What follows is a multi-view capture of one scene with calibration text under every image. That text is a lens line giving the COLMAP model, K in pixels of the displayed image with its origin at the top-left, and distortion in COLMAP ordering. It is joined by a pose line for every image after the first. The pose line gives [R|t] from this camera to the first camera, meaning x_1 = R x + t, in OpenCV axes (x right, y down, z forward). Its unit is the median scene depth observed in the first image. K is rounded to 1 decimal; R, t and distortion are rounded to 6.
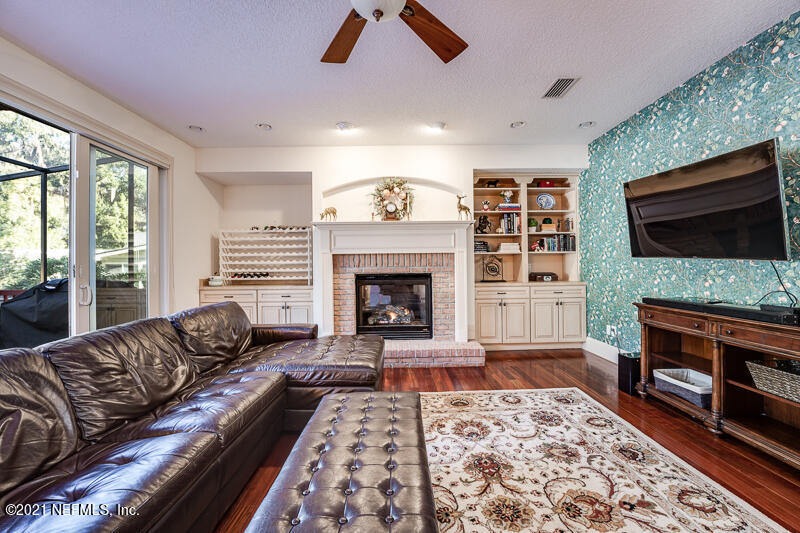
lens RADIAL K [[328.4, 0, 399.4], [0, 328.4, 266.0], [0, 0, 1]] dist [-0.023055, 0.000439]
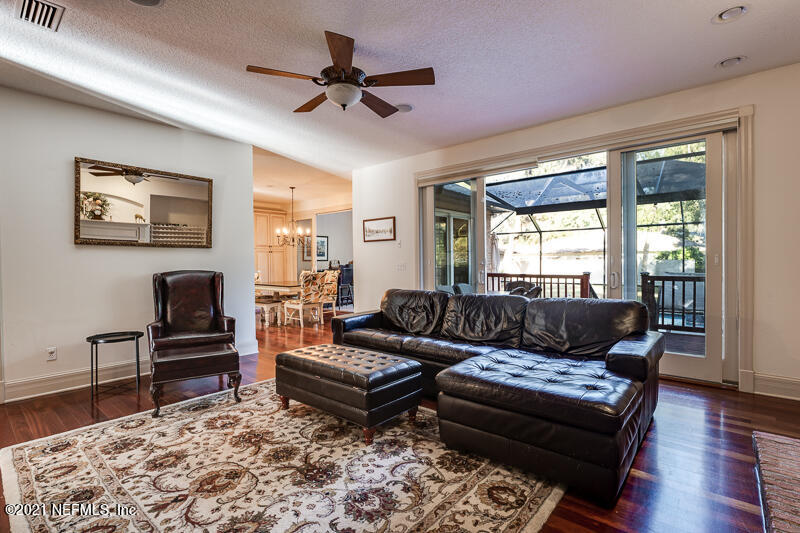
lens RADIAL K [[379.9, 0, 401.5], [0, 379.9, 261.6], [0, 0, 1]] dist [-0.009043, 0.002210]
pose [[-0.652995, 0.022179, -0.757037, 0.449386], [0.024021, 0.999675, 0.008567, -0.007774], [0.756981, -0.012591, -0.653315, 0.919456]]
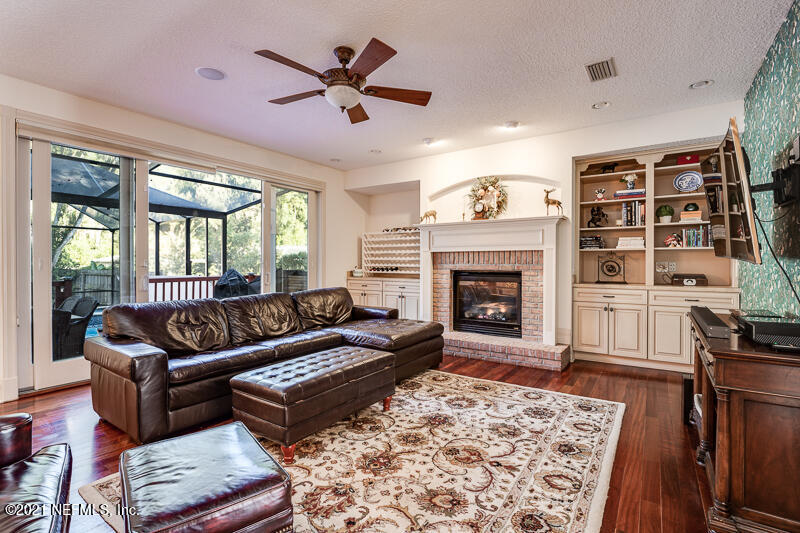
lens RADIAL K [[379.9, 0, 395.7], [0, 379.9, 267.4], [0, 0, 1]] dist [-0.009043, 0.002210]
pose [[0.816318, 0.019827, -0.577262, 0.472738], [-0.009667, 0.999740, 0.020668, -0.009211], [0.577521, -0.011292, 0.816297, -0.149834]]
